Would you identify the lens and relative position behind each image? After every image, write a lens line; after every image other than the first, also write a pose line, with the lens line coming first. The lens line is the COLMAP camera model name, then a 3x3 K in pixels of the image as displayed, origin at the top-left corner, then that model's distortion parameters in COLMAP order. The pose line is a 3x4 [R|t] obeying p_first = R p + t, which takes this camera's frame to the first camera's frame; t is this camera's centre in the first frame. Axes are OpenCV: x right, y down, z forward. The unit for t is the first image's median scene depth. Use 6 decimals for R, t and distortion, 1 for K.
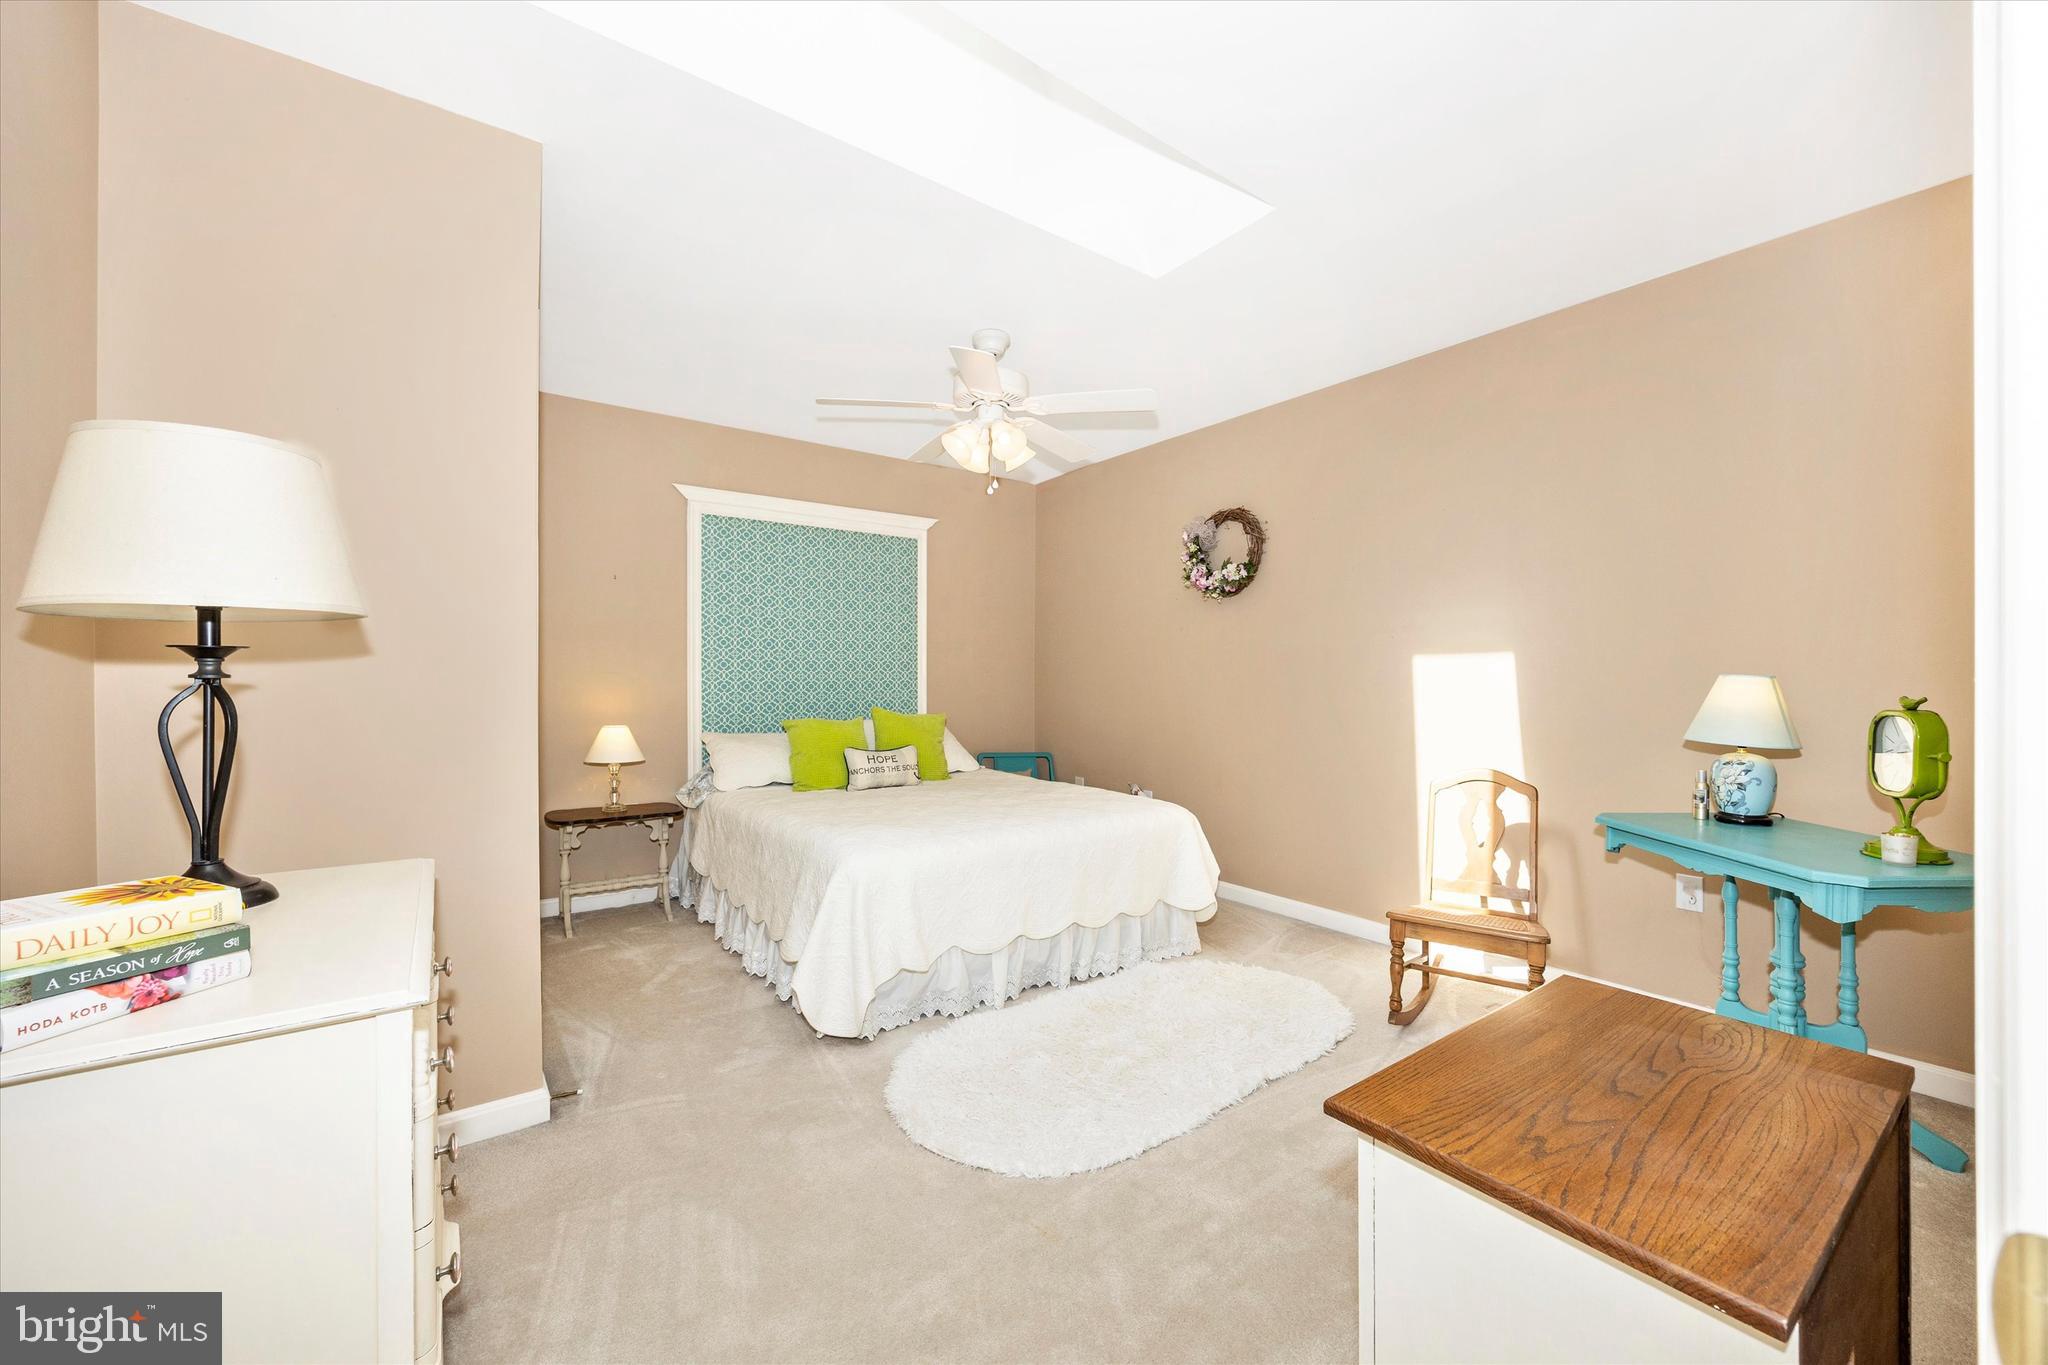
lens RADIAL K [[788.0, 0, 1031.5], [0, 788.0, 674.9], [0, 0, 1]] dist [-0.001429, 0.000091]
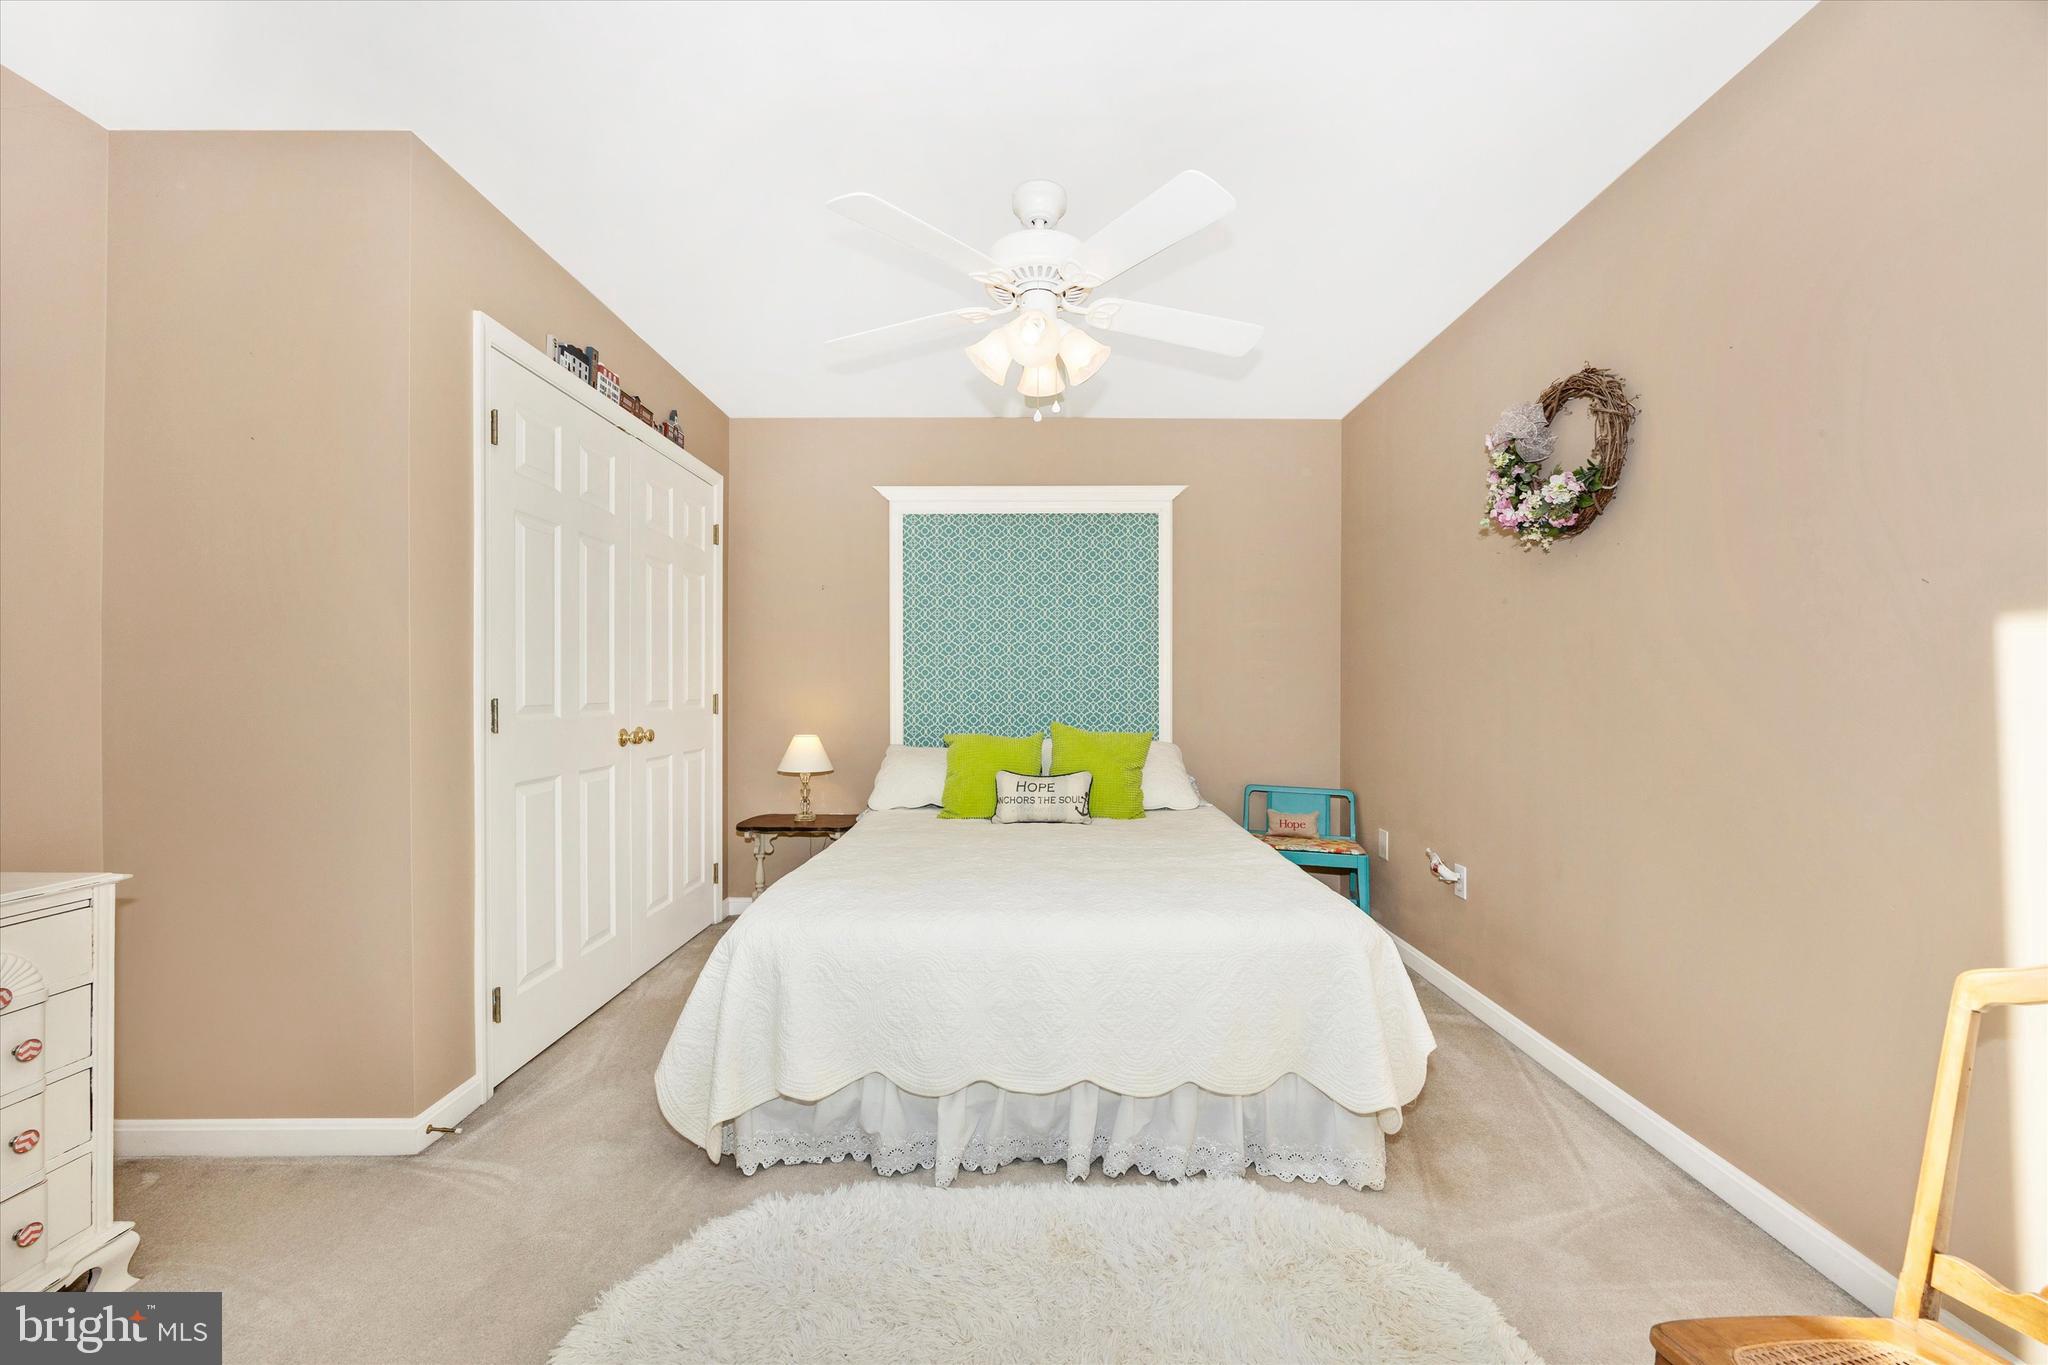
lens RADIAL K [[788.0, 0, 1016.6], [0, 788.0, 685.0], [0, 0, 1]] dist [-0.001429, 0.000091]
pose [[0.808178, -0.004717, -0.588920, 0.268929], [0.005594, 0.999984, -0.000332, 0.002689], [0.588912, -0.003026, 0.808192, 0.336262]]
